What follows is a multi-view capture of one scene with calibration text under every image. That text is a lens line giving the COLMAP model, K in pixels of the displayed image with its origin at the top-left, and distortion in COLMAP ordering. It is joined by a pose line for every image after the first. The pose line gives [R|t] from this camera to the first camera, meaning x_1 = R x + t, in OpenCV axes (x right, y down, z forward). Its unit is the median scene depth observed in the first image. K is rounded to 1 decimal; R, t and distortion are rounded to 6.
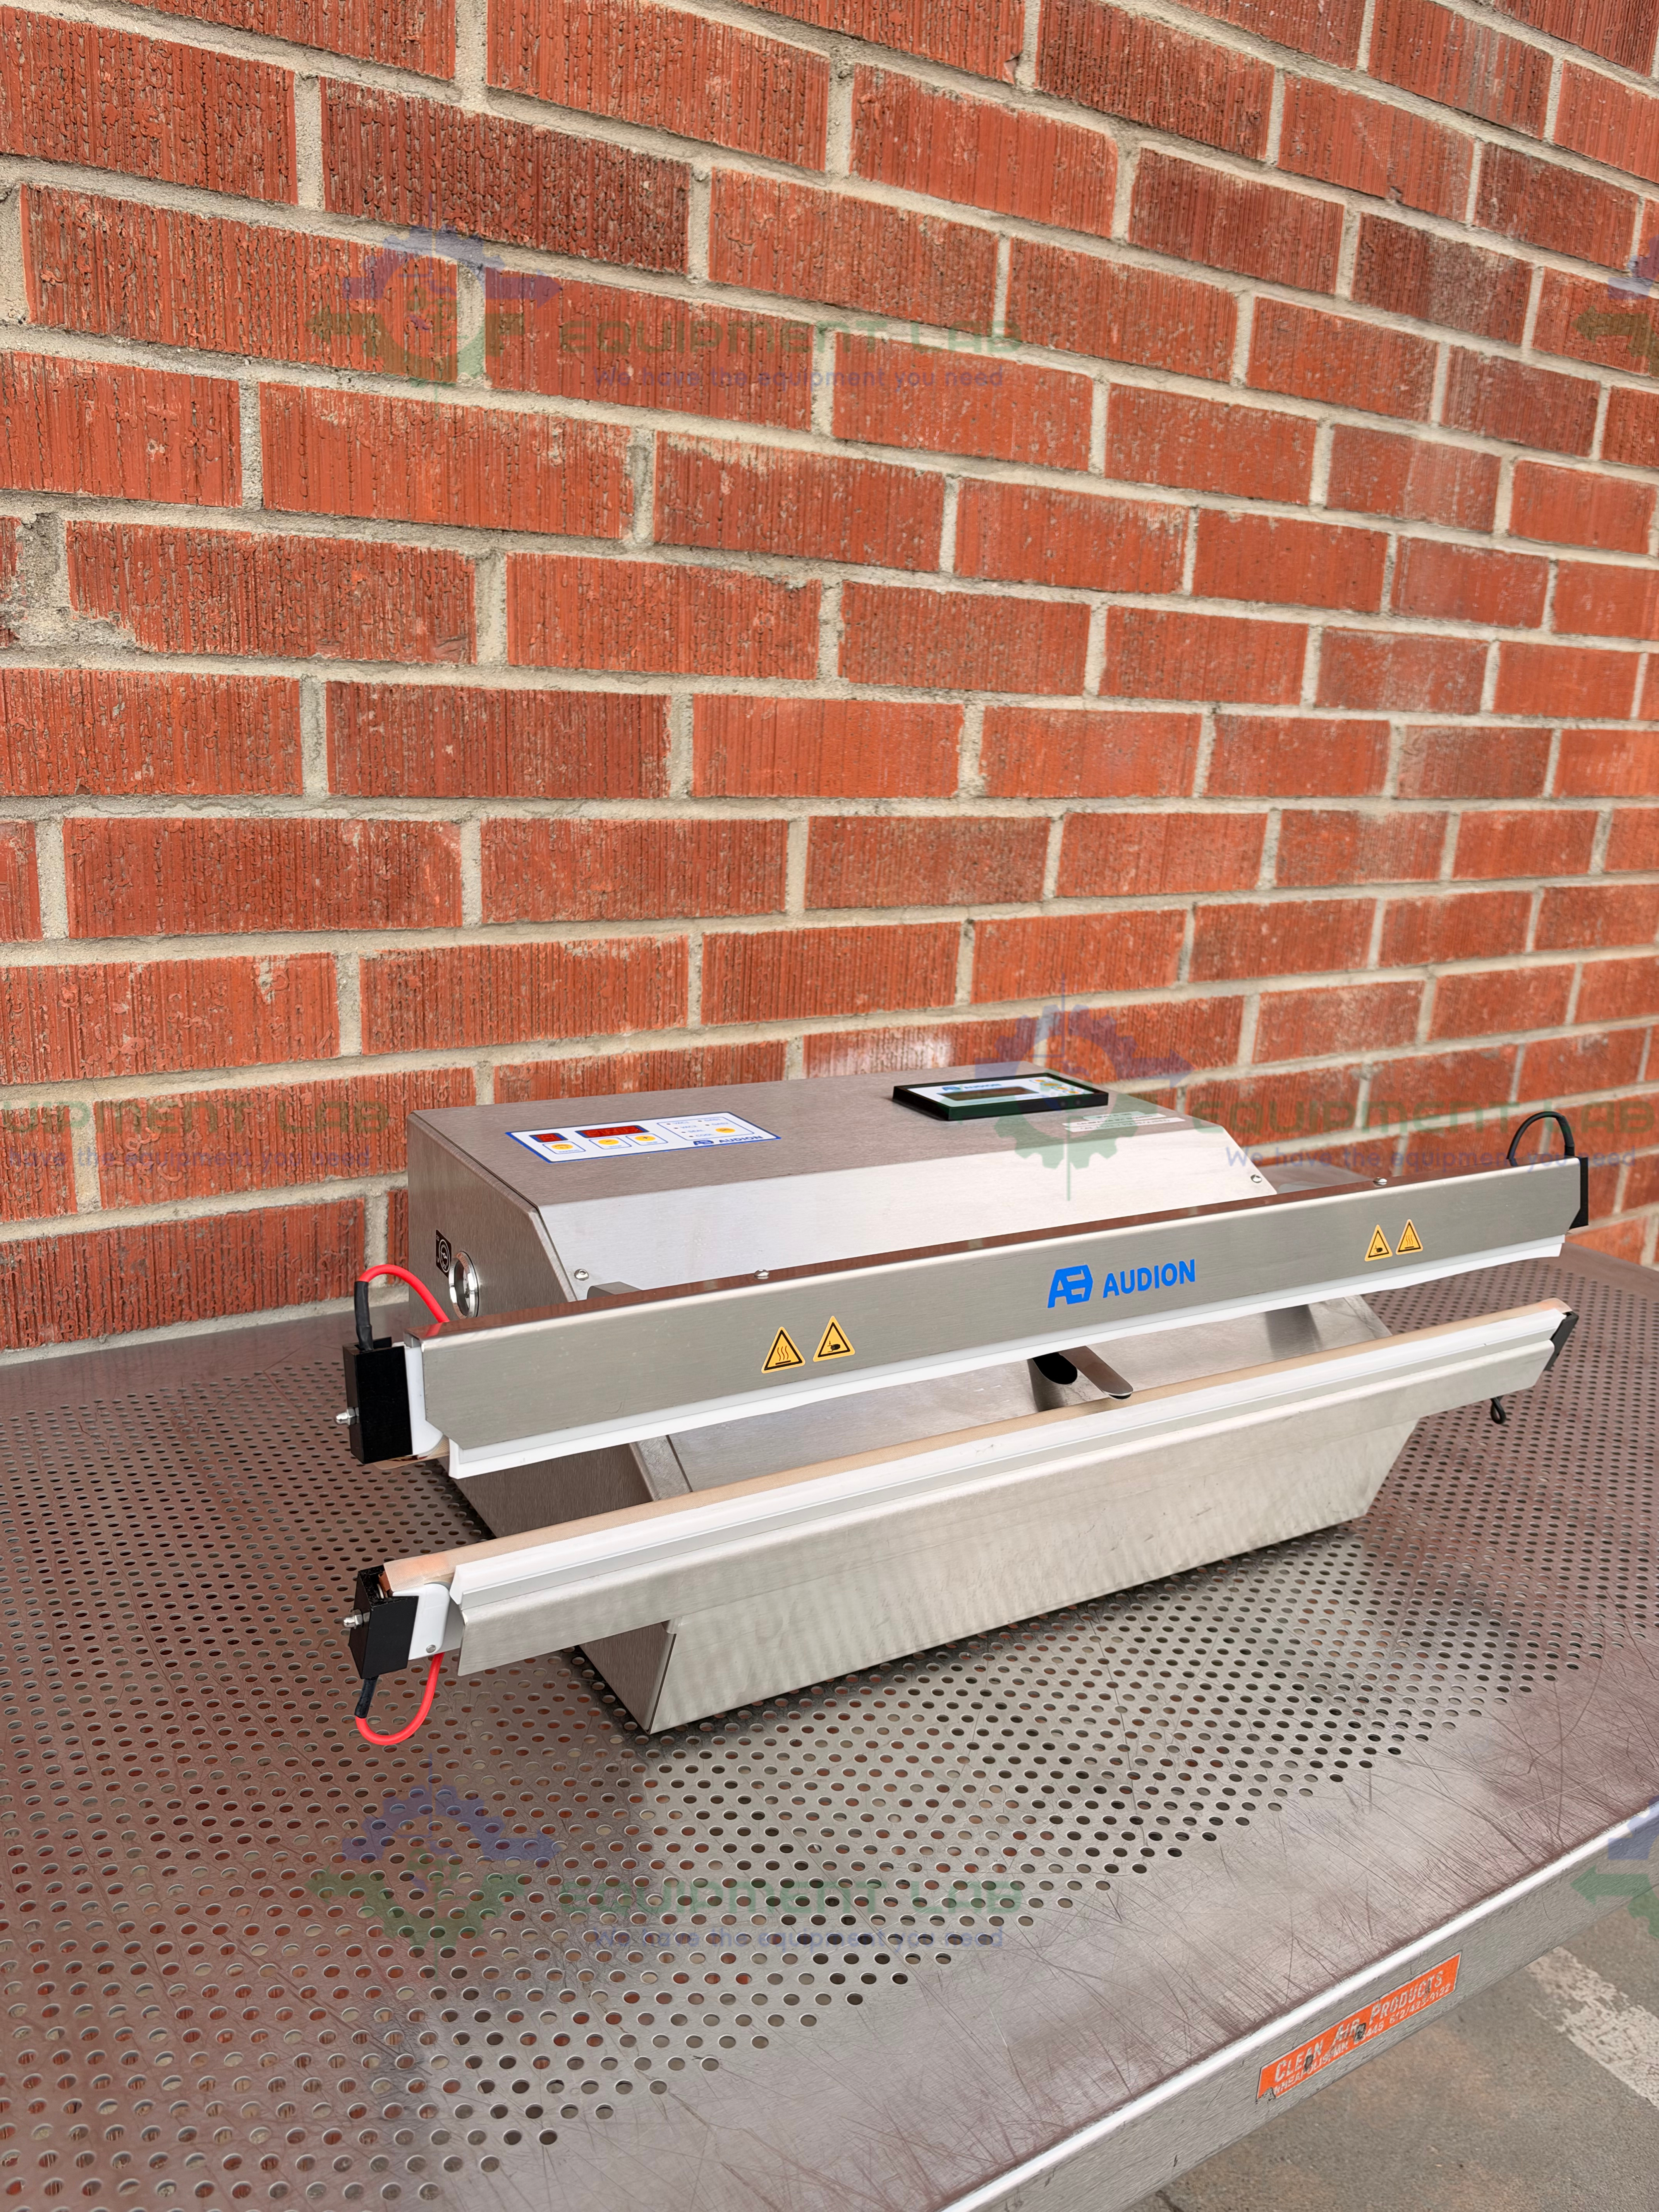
lens RADIAL K [[1607.4, 0, 814.0], [0, 1607.4, 1115.4], [0, 0, 1]] dist [0.199067, -0.478912]
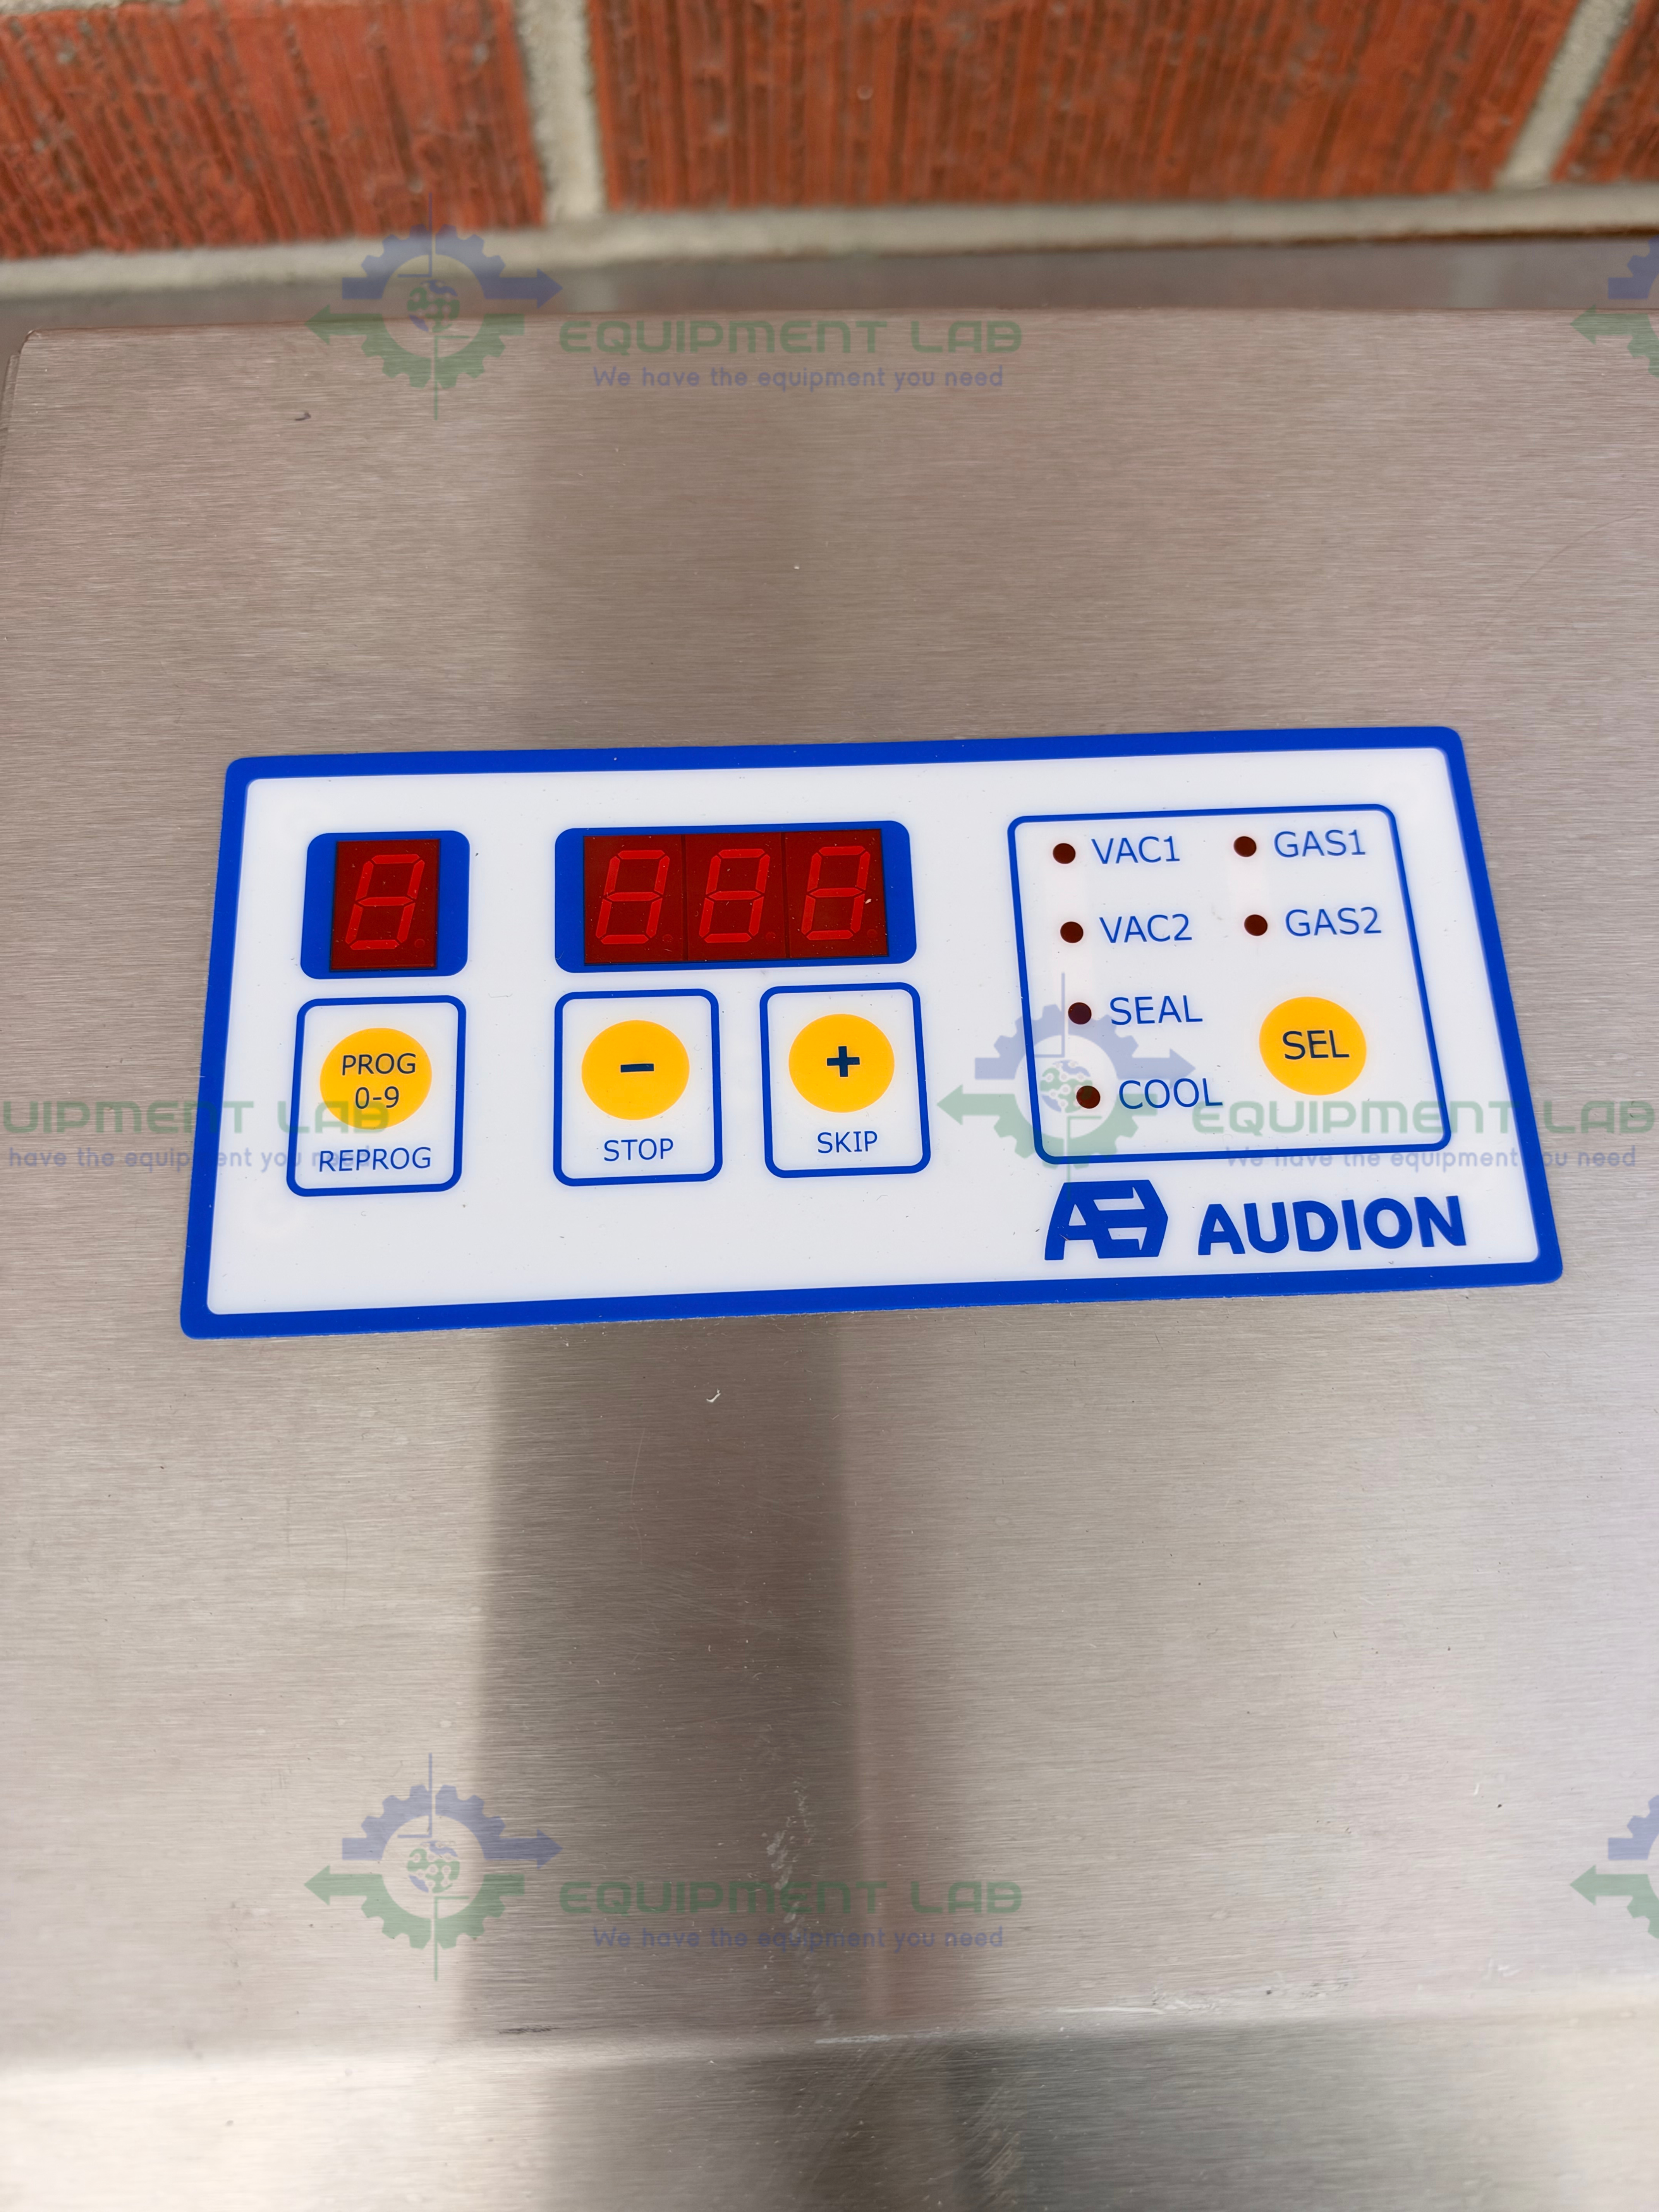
lens RADIAL K [[1607.4, 0, 814.0], [0, 1607.4, 1115.4], [0, 0, 1]] dist [0.199067, -0.478912]
pose [[0.883784, 0.436372, -0.168837, -0.056530], [-0.089916, 0.512512, 0.853959, -0.113252], [0.459175, -0.739534, 0.492187, 0.699624]]
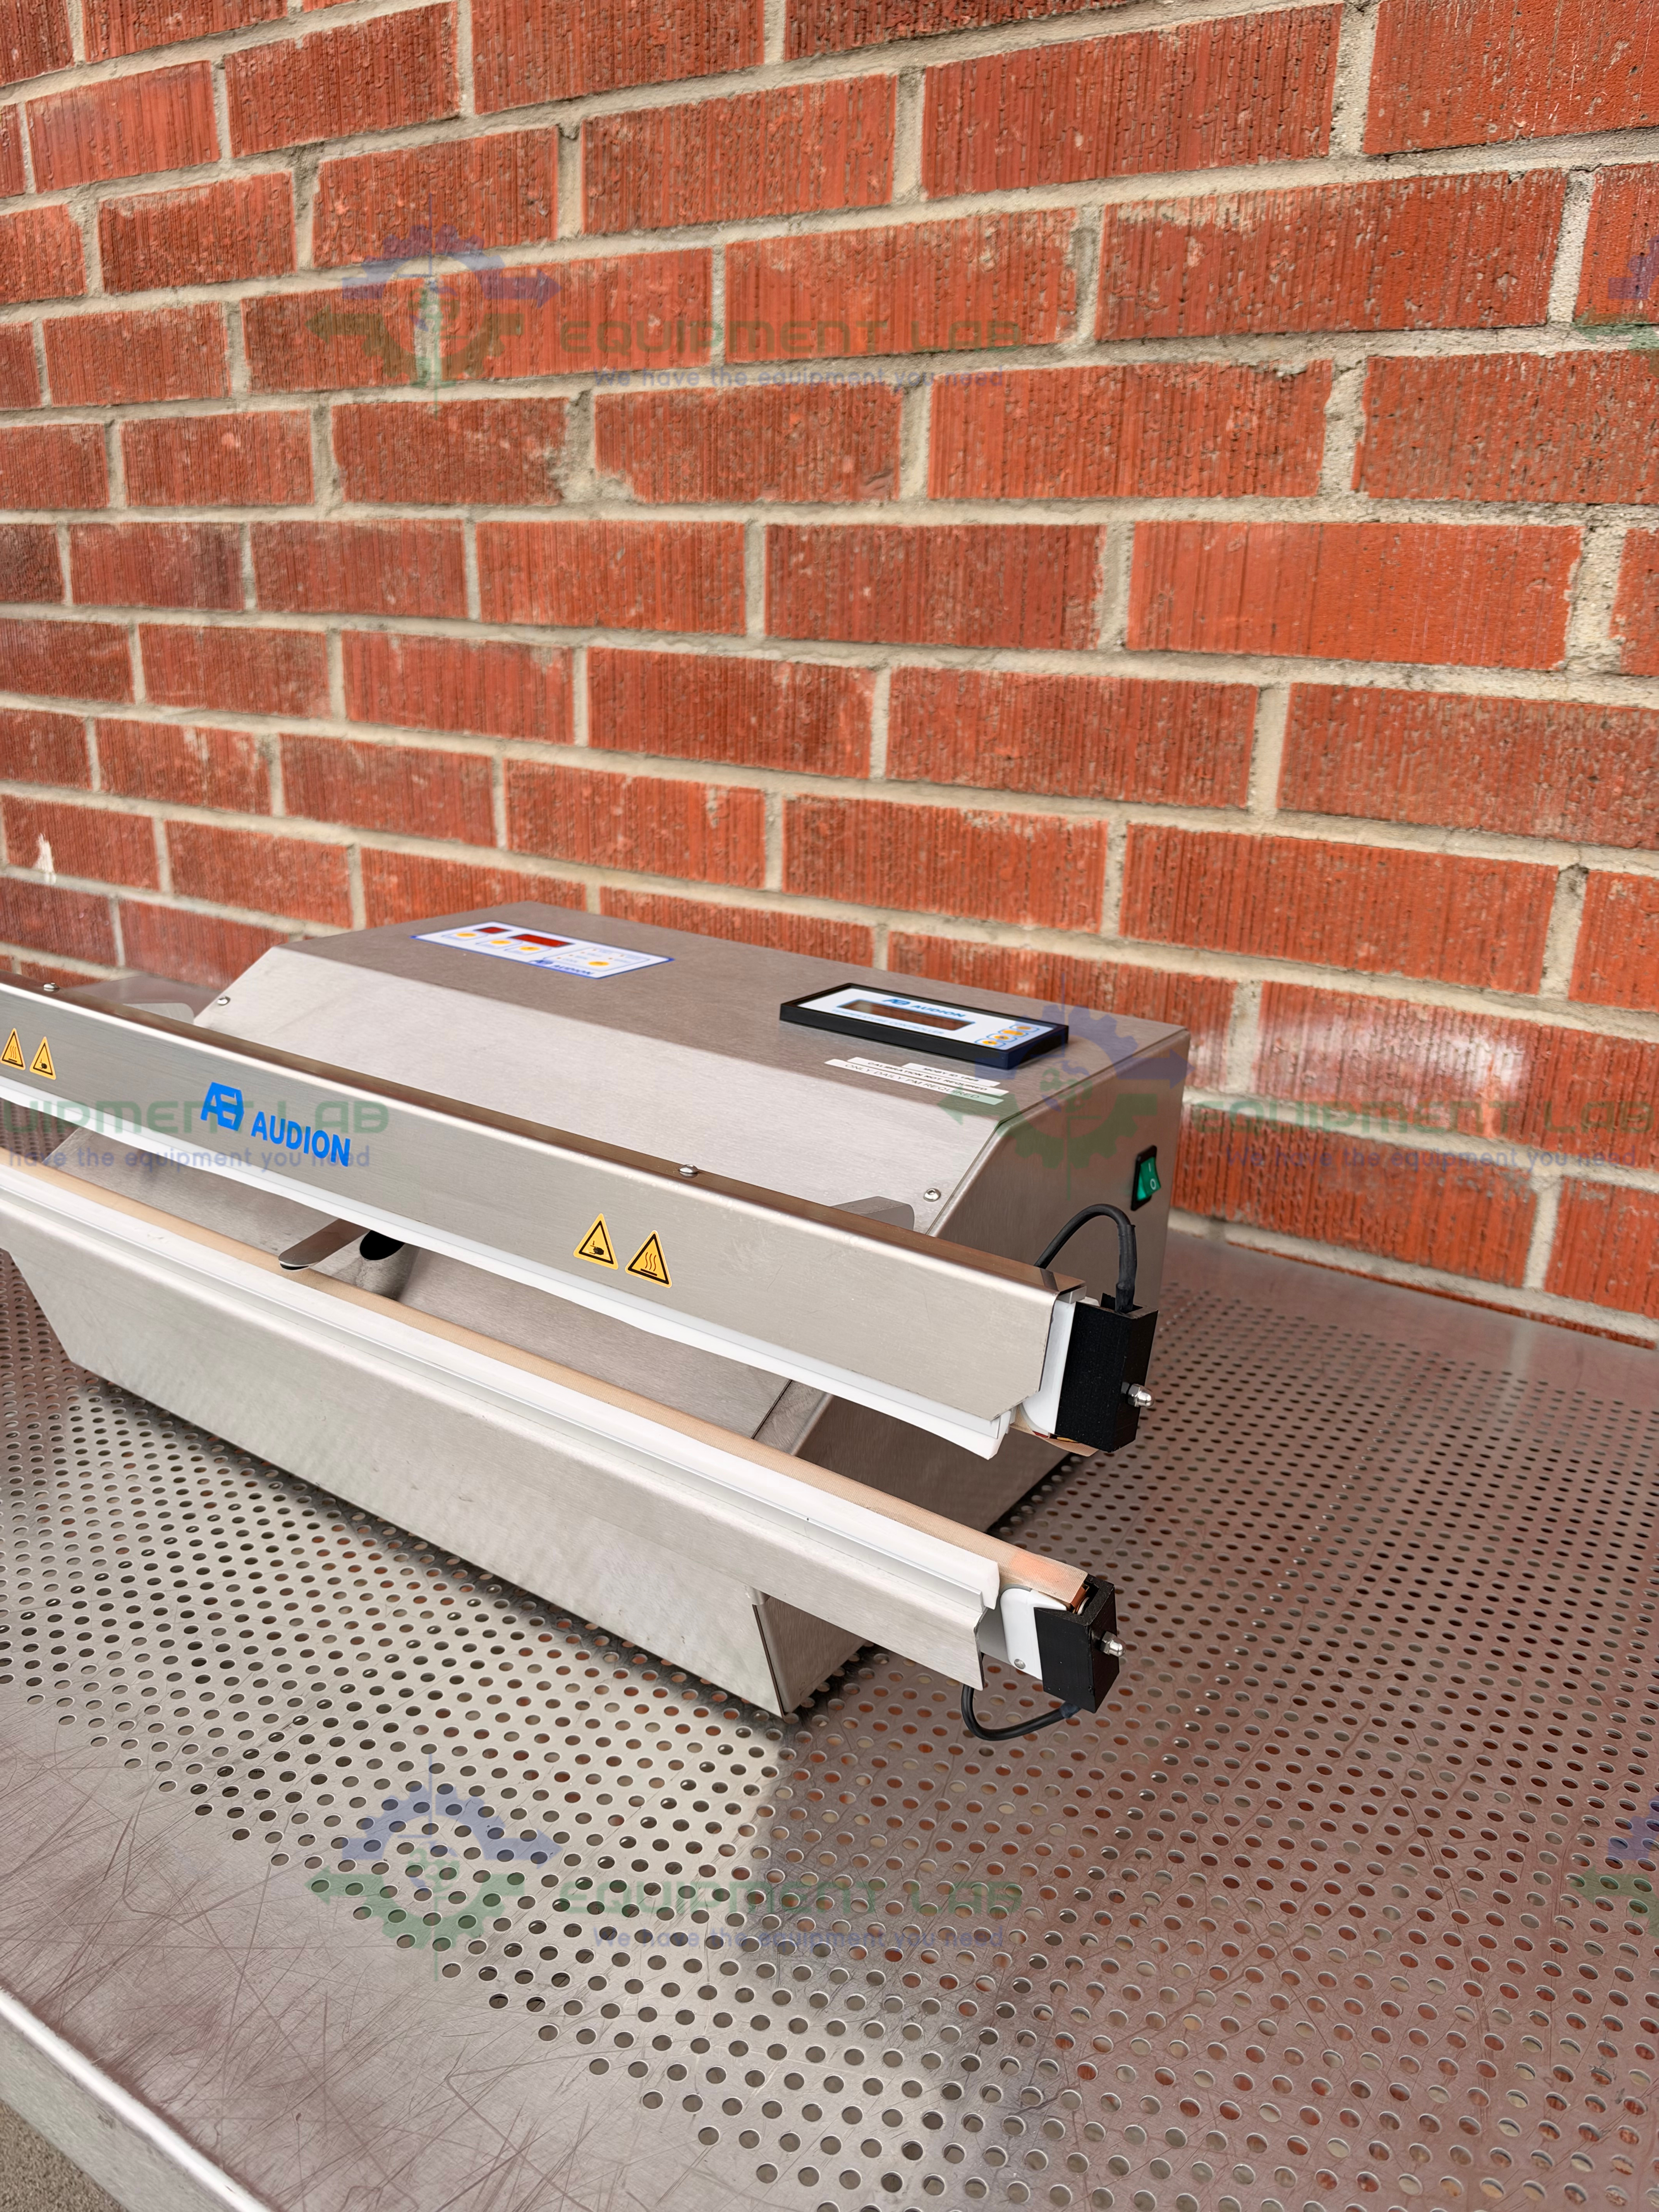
lens RADIAL K [[1607.4, 0, 814.0], [0, 1607.4, 1115.4], [0, 0, 1]] dist [0.199067, -0.478912]
pose [[0.420741, 0.252183, -0.871425, 0.678979], [-0.241239, 0.957101, 0.160502, -0.070783], [0.874517, 0.142692, 0.463528, 0.546205]]
